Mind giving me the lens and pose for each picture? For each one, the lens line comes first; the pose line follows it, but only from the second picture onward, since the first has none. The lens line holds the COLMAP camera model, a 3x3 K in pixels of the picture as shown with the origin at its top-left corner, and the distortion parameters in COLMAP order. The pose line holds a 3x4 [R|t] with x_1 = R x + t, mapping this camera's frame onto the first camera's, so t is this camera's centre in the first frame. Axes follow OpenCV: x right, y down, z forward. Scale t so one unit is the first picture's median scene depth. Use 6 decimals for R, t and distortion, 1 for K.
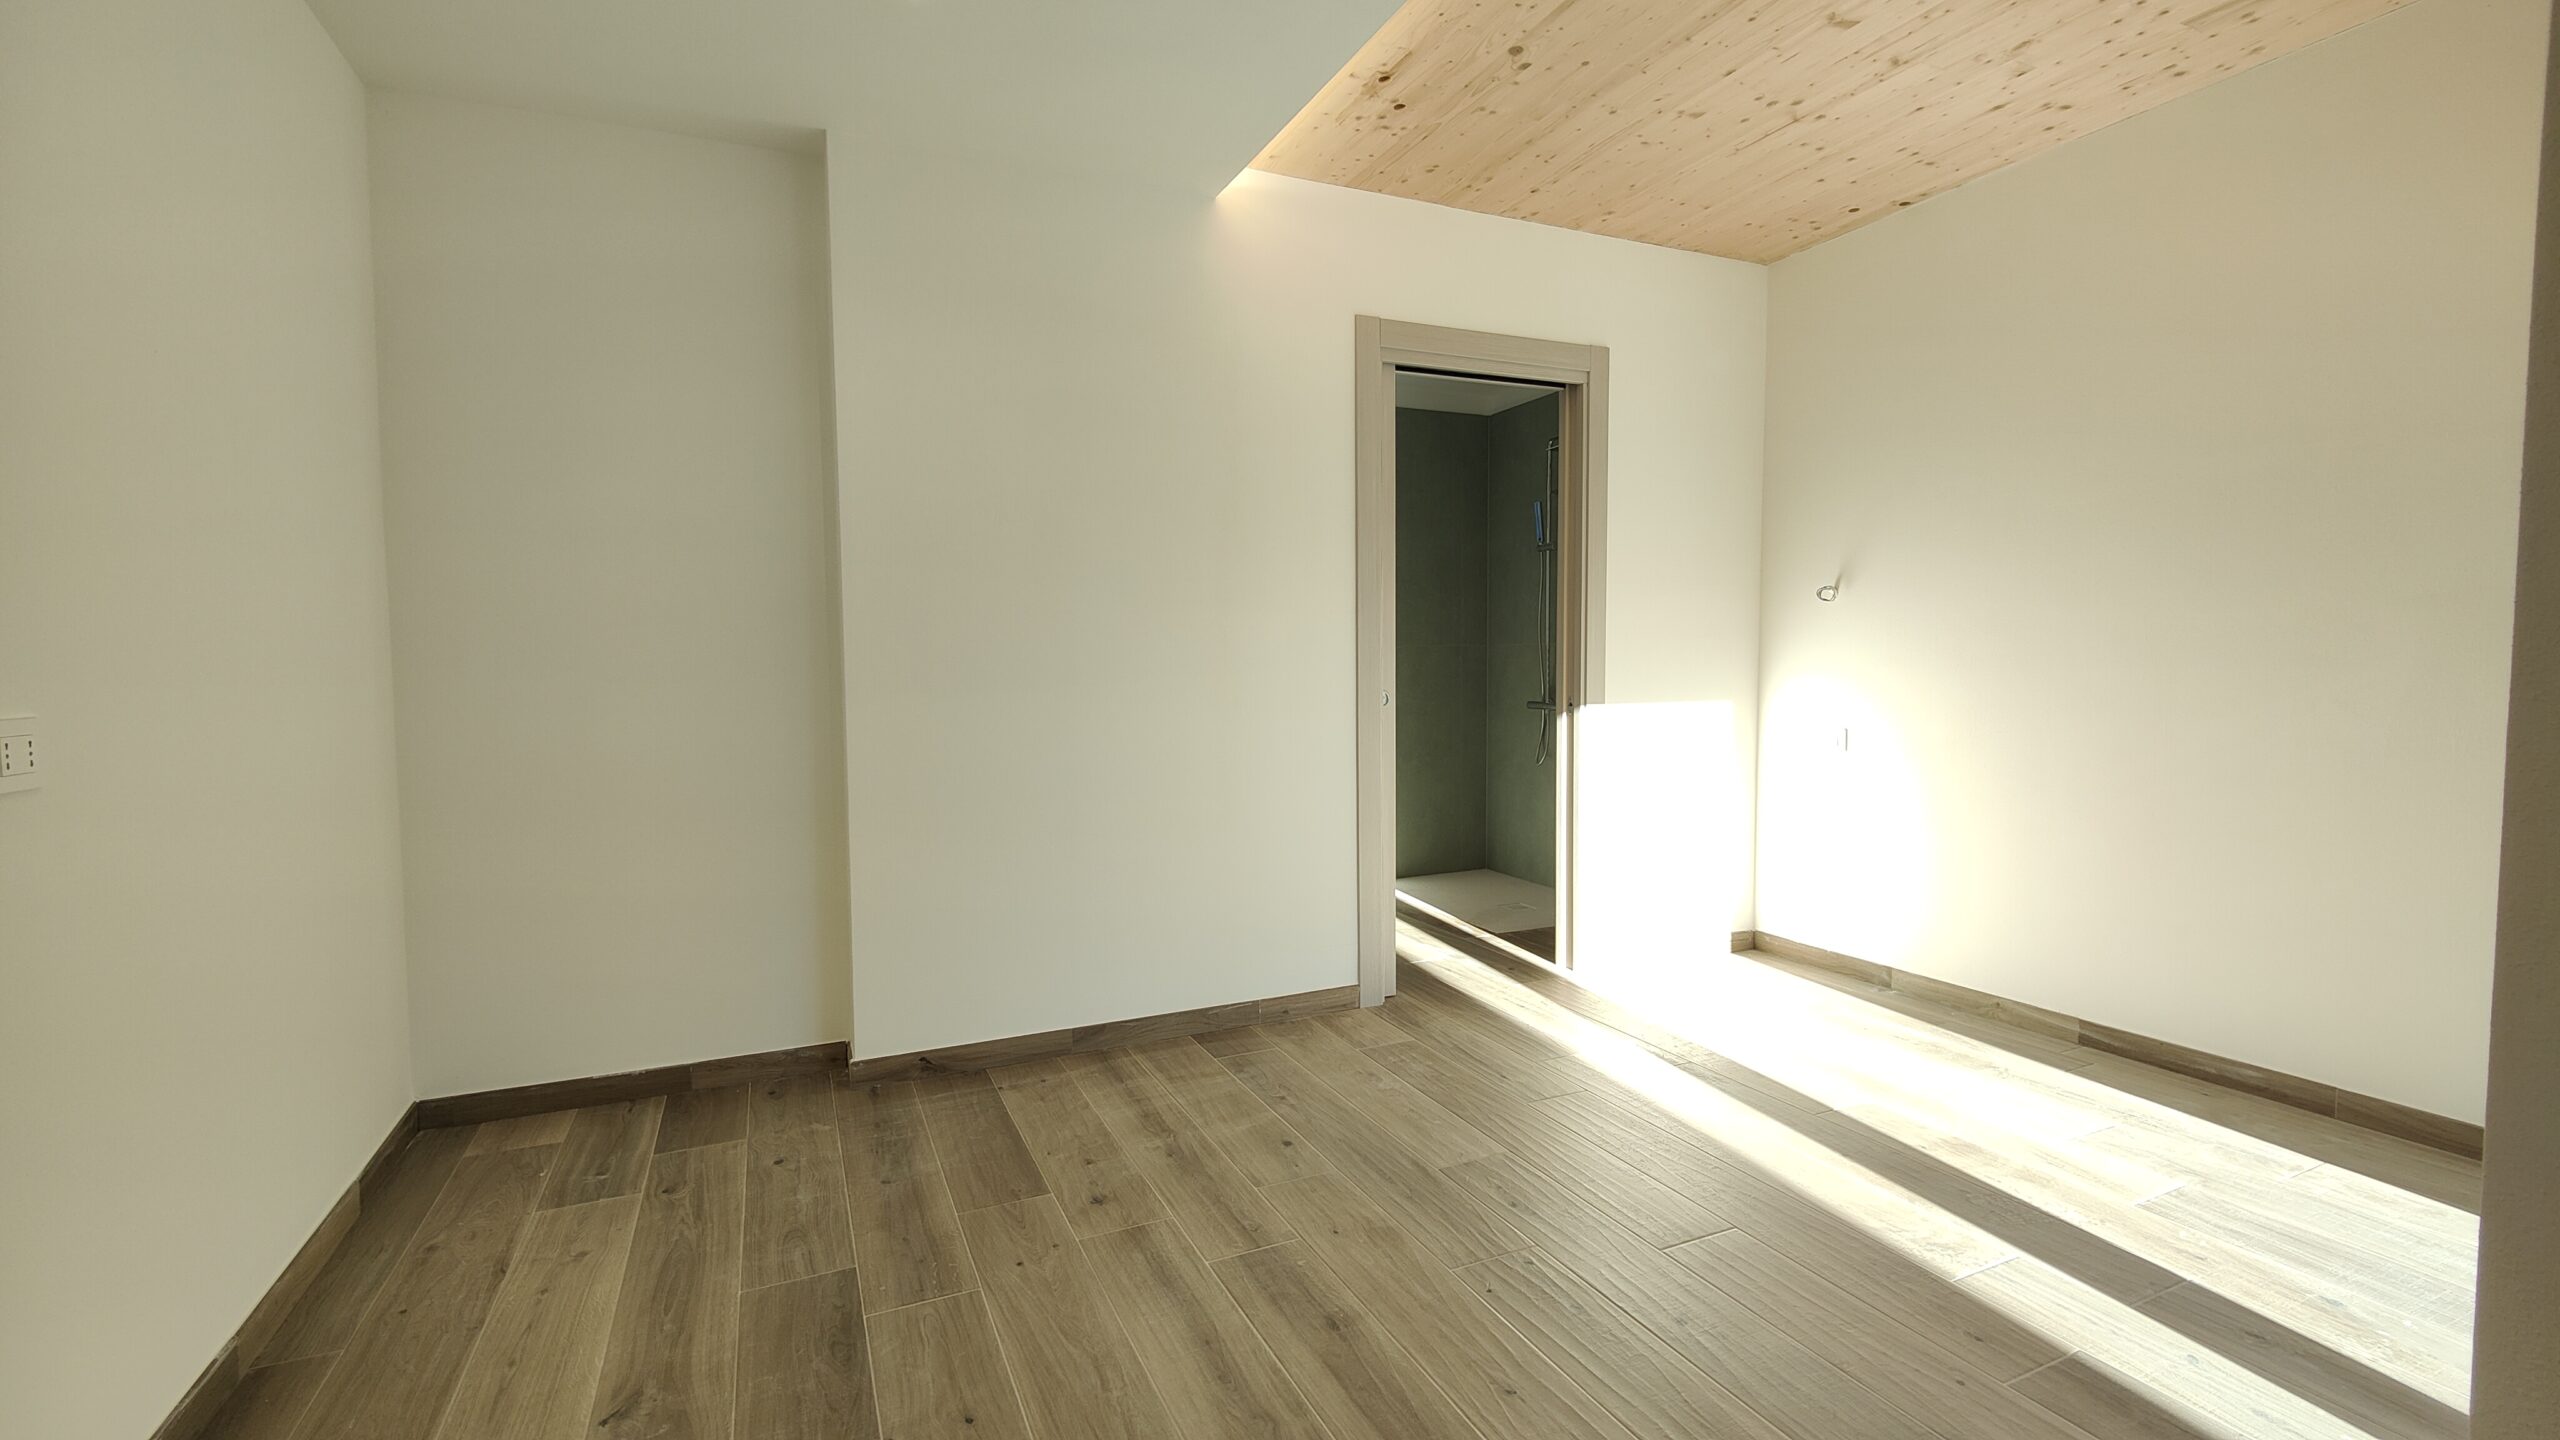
lens RADIAL K [[1158.0, 0, 1275.2], [0, 1158.0, 719.7], [0, 0, 1]] dist [0.033373, -0.028380]
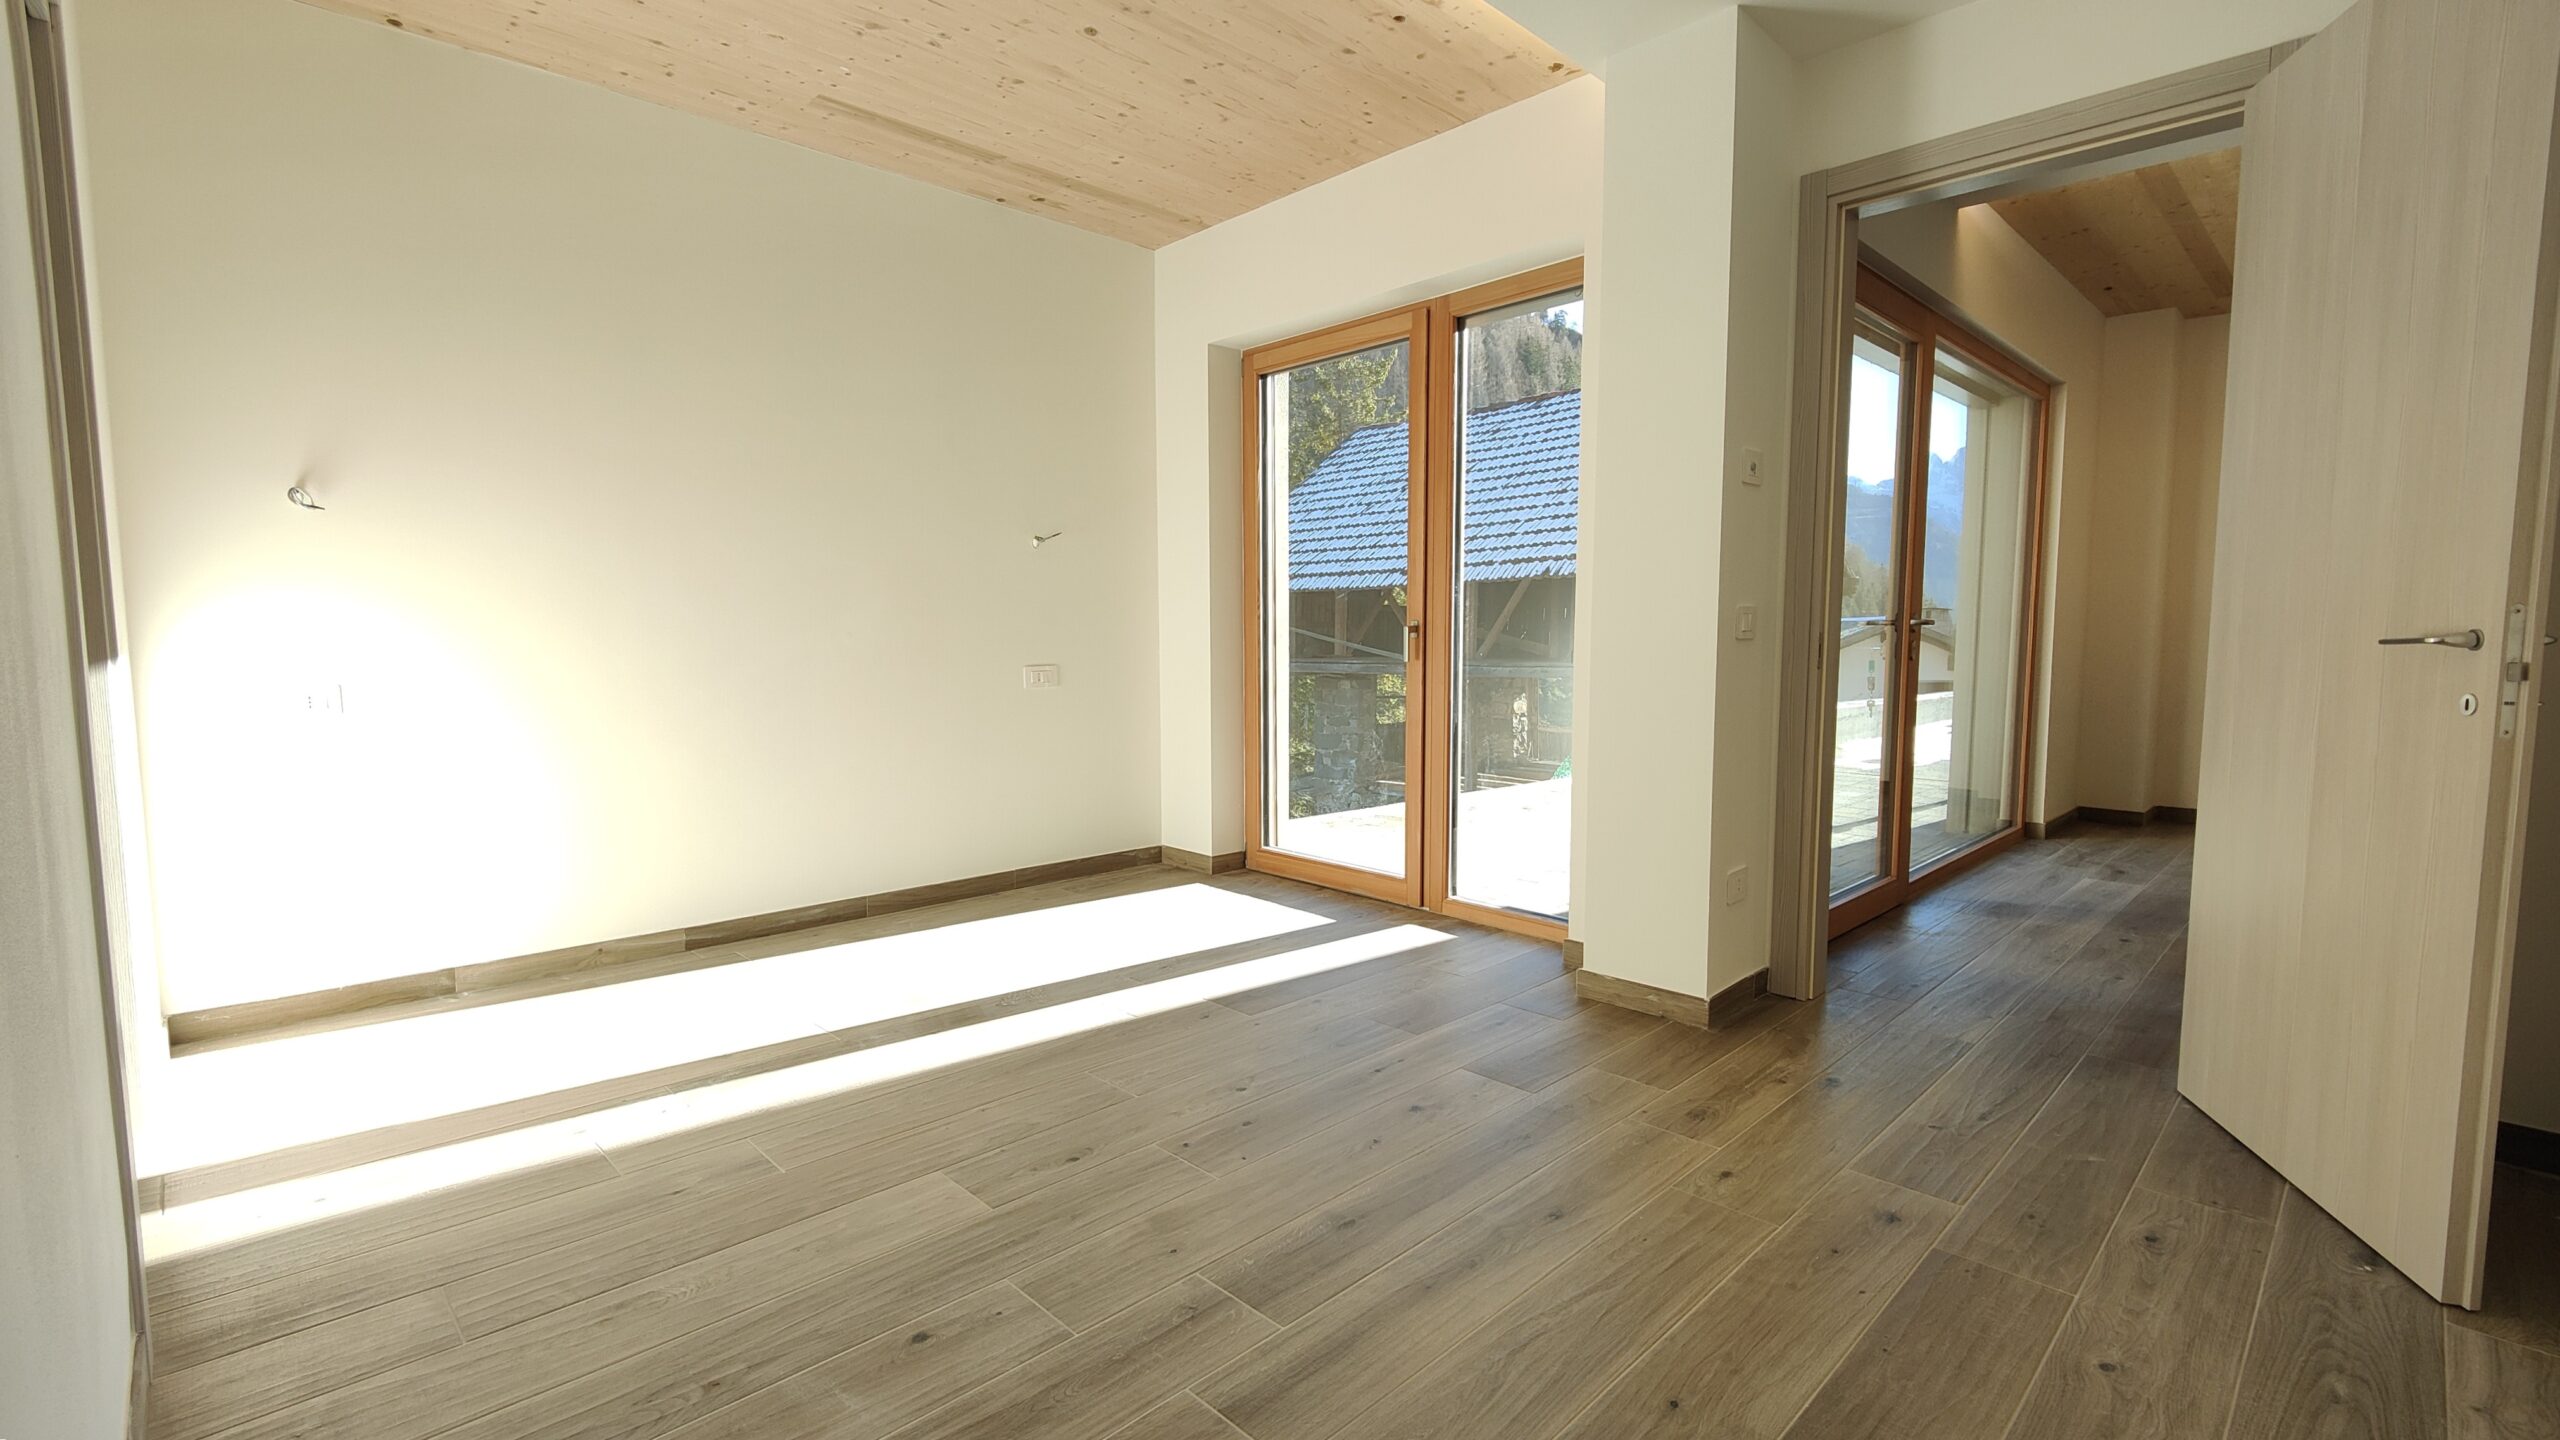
lens RADIAL K [[1158.0, 0, 1275.2], [0, 1158.0, 719.7], [0, 0, 1]] dist [0.033373, -0.028380]
pose [[-0.370322, -0.063487, 0.926731, -0.683826], [0.054188, 0.994486, 0.089782, -0.009902], [-0.927321, 0.083466, -0.364840, 1.136591]]
